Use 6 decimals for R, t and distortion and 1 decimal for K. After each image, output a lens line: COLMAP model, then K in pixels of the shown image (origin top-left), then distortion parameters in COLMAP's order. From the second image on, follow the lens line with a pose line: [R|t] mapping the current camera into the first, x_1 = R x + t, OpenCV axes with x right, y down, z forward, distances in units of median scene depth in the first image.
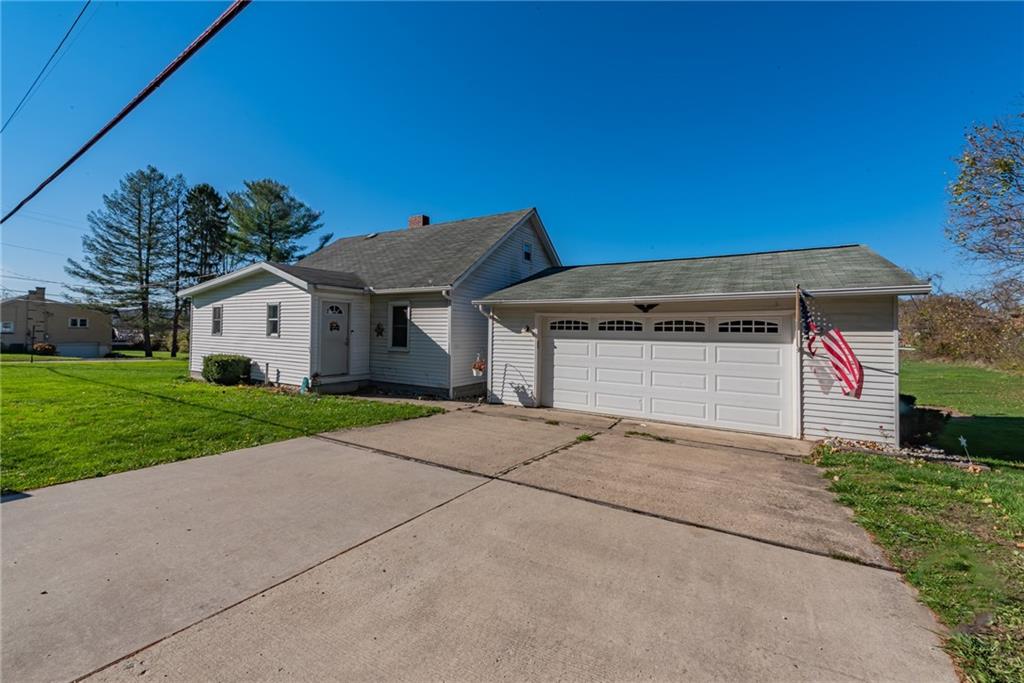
lens RADIAL K [[408.2, 0, 514.3], [0, 408.2, 331.2], [0, 0, 1]] dist [0.014212, -0.001890]
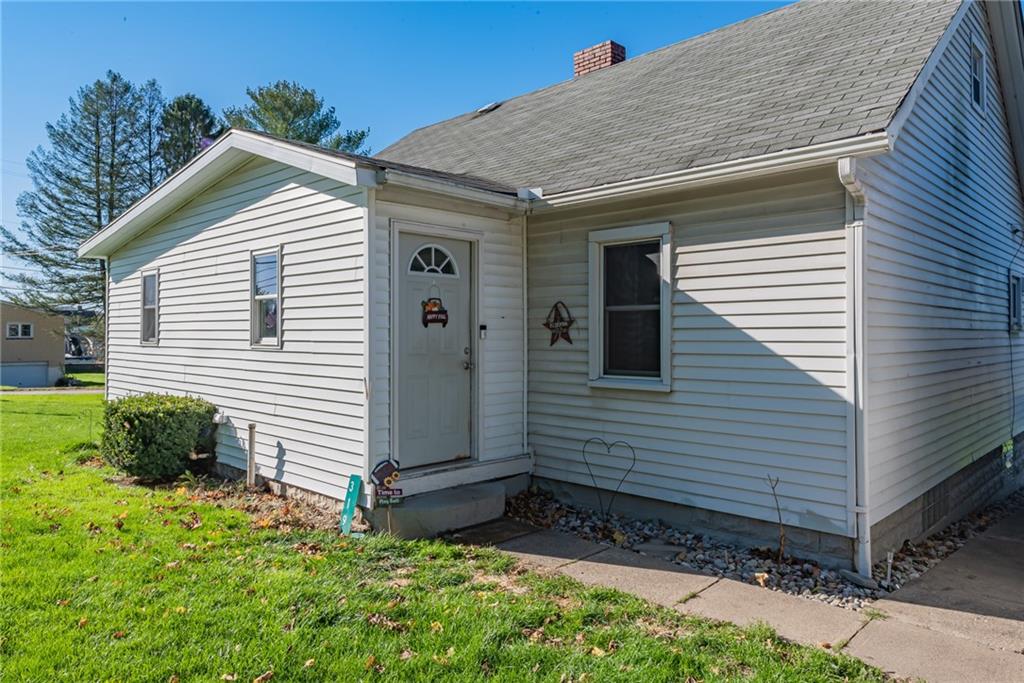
lens RADIAL K [[692.7, 0, 511.6], [0, 692.7, 343.0], [0, 0, 1]] dist [-0.030588, -0.000052]
pose [[0.973218, -0.012940, -0.229521, -0.241305], [0.014780, 0.999871, 0.006298, 0.009049], [0.229410, -0.009522, 0.973283, 0.458729]]
